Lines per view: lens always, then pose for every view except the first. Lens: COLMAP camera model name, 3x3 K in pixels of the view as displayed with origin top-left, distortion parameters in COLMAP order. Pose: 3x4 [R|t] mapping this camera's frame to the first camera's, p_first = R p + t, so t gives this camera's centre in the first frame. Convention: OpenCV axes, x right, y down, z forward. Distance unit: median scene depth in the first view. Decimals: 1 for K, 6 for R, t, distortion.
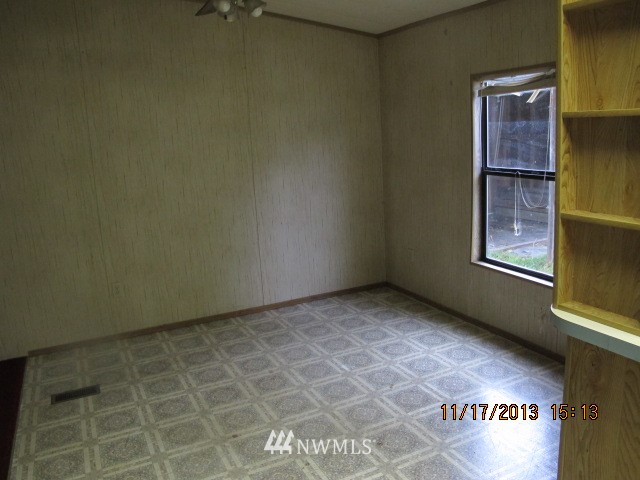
lens RADIAL K [[540.7, 0, 320.0], [0, 540.7, 240.0], [0, 0, 1]] dist [-0.091180, 0.003932]
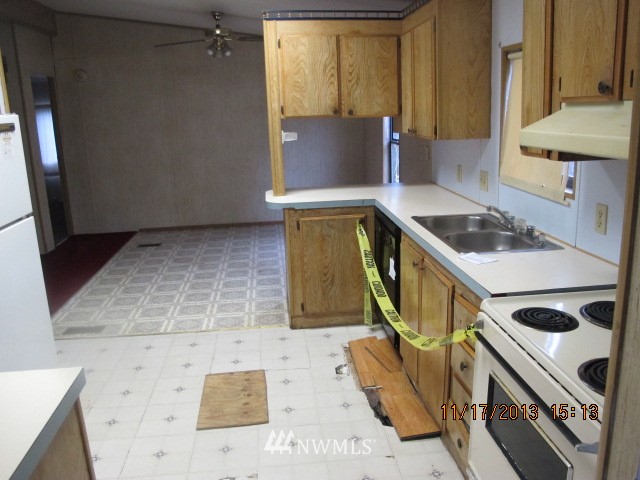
lens RADIAL K [[540.7, 0, 320.0], [0, 540.7, 240.0], [0, 0, 1]] dist [-0.091180, 0.003932]
pose [[0.941877, 0.104483, -0.319299, 0.634736], [-0.088815, 0.994036, 0.063287, 0.076489], [0.324007, -0.031250, 0.945538, -0.557071]]
